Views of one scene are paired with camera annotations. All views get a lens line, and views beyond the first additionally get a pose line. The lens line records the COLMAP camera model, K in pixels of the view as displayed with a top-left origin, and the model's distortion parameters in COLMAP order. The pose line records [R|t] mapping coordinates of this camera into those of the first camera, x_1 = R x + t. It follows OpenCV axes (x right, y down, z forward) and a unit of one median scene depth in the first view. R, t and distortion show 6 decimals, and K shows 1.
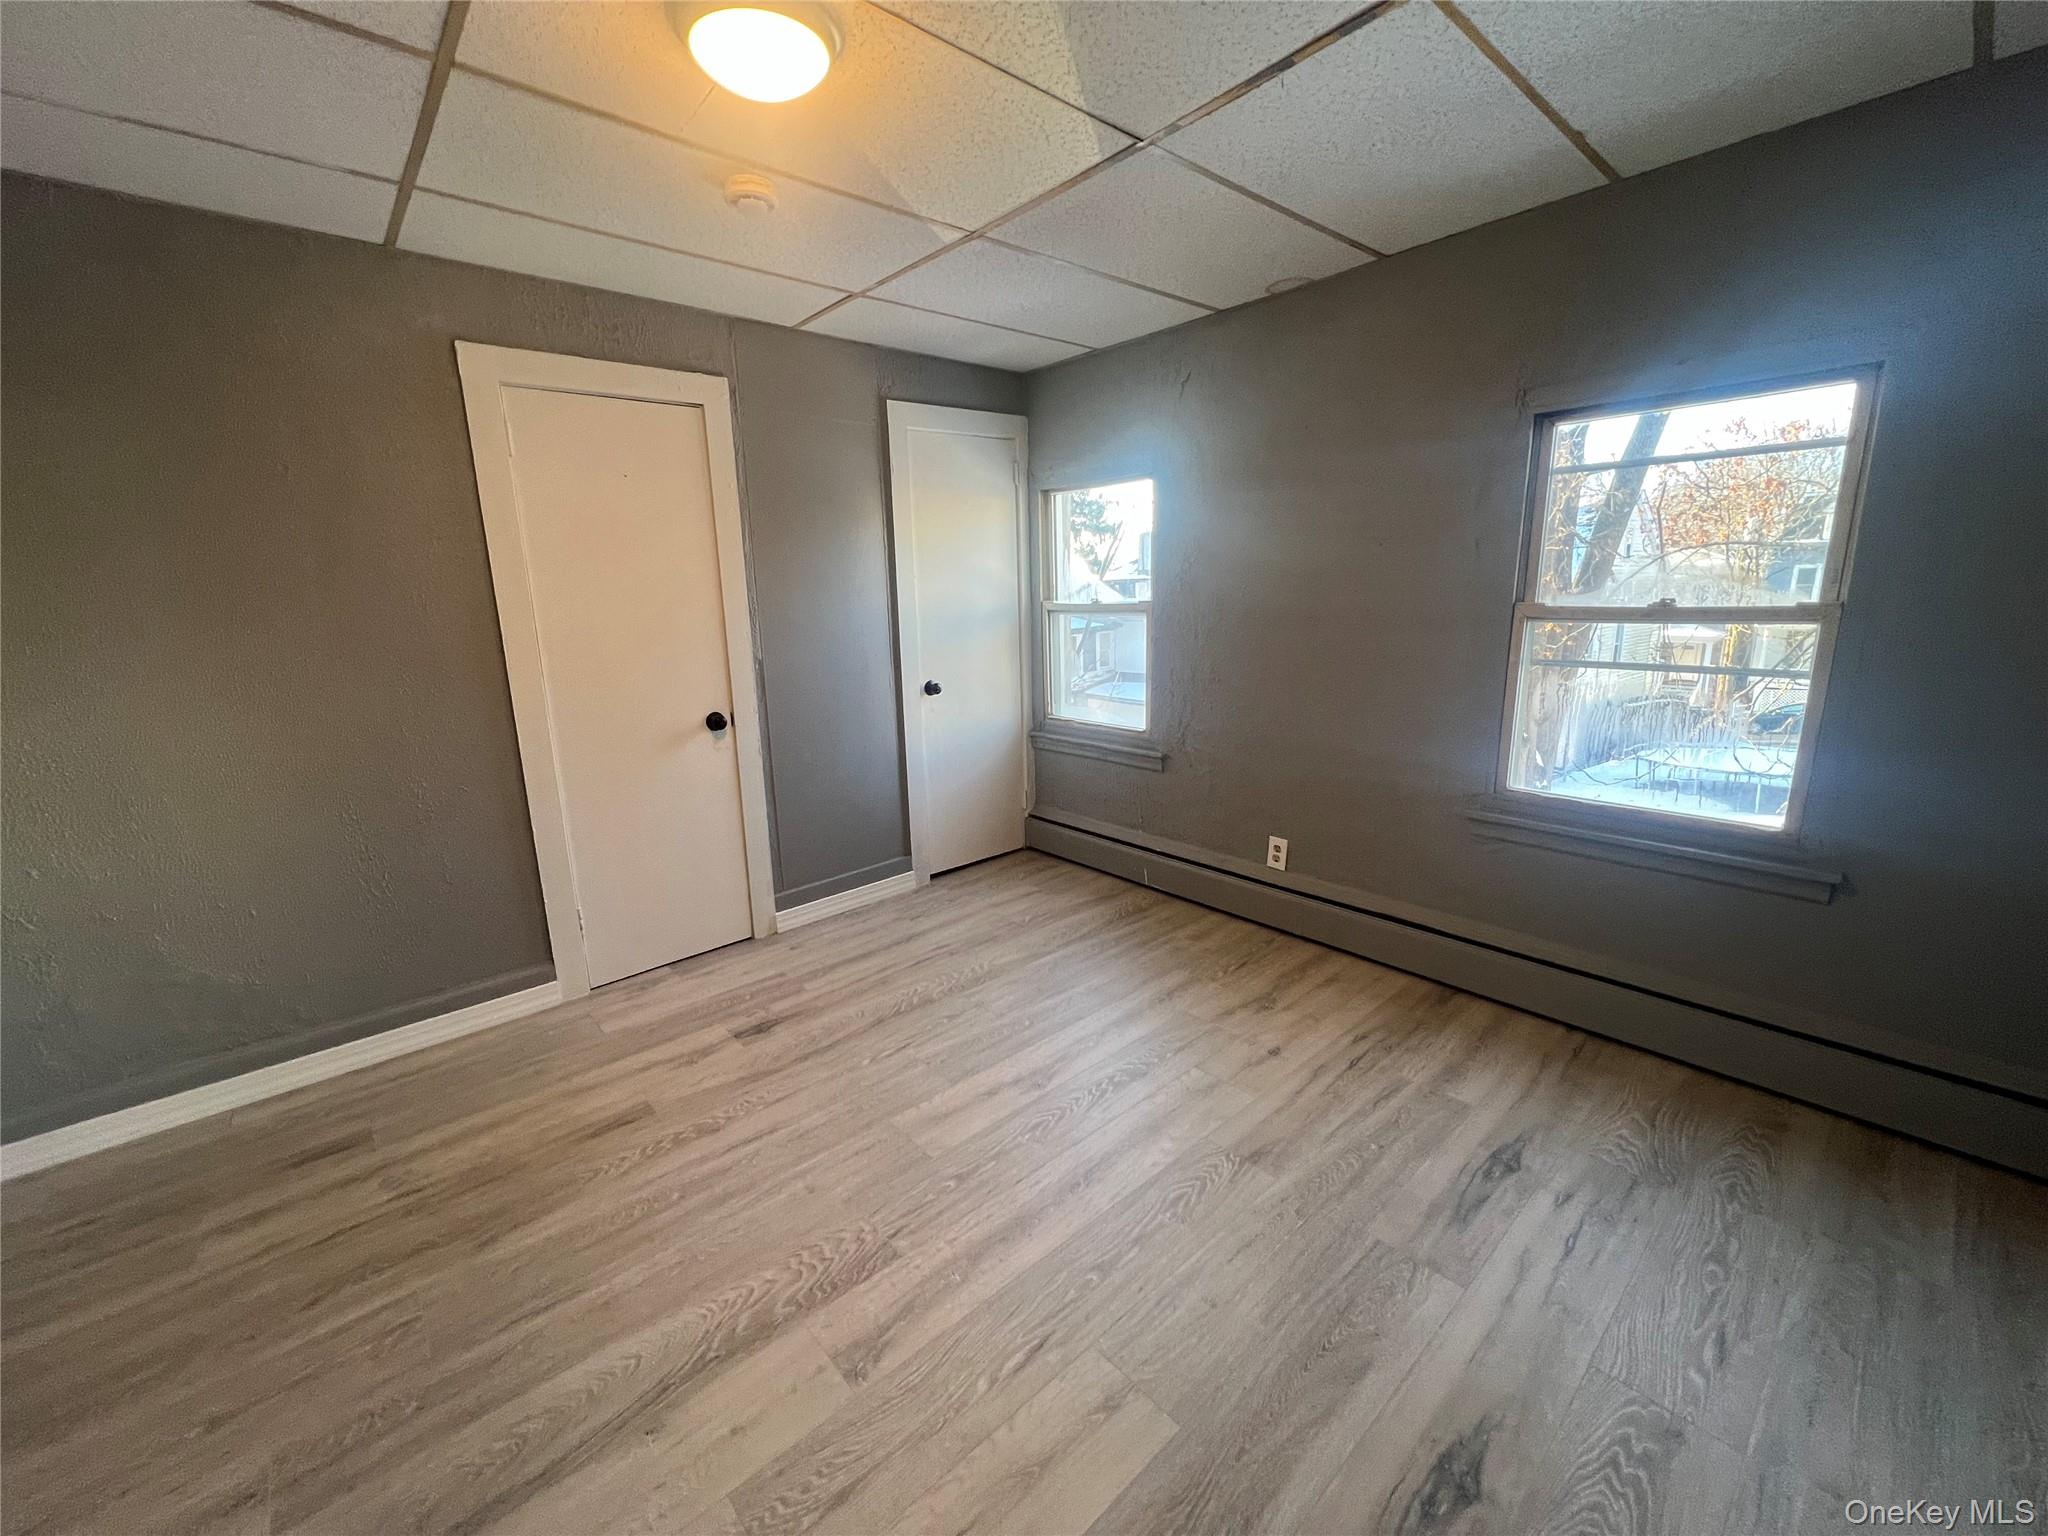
lens RADIAL K [[810.2, 0, 1019.9], [0, 810.2, 756.7], [0, 0, 1]] dist [-0.001483, 0.000734]
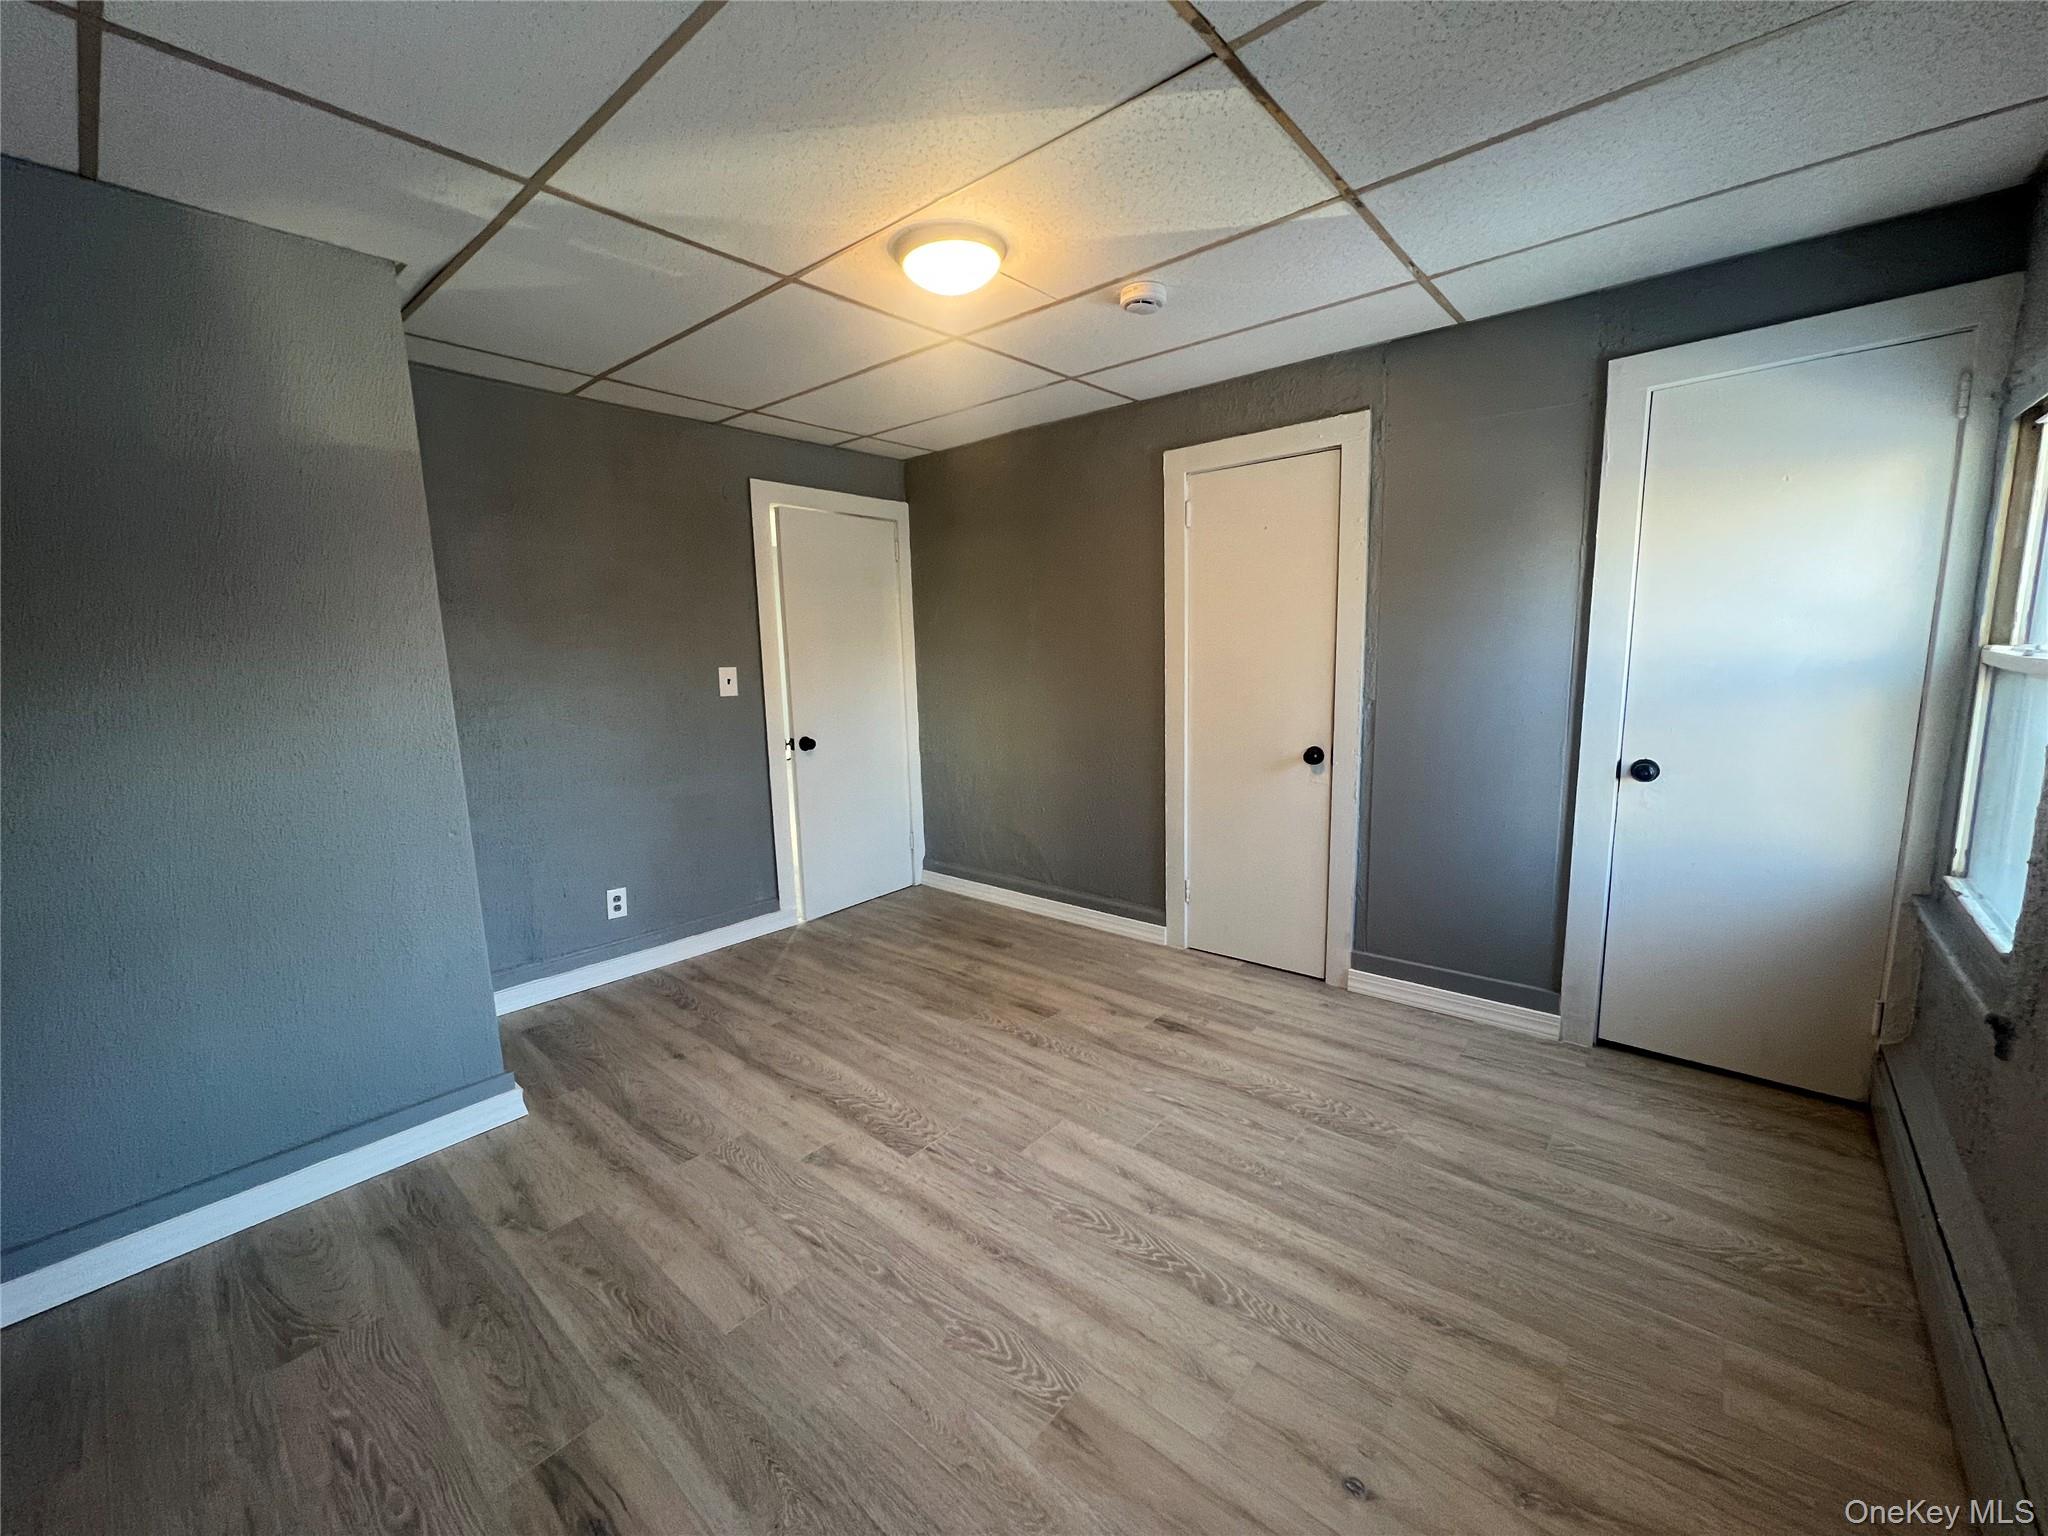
lens RADIAL K [[810.2, 0, 1027.5], [0, 810.2, 767.9], [0, 0, 1]] dist [-0.001483, 0.000734]
pose [[0.149610, 0.180366, -0.972155, 0.694153], [-0.180839, 0.971628, 0.152438, -0.147562], [0.972067, 0.152997, 0.177982, 0.582148]]
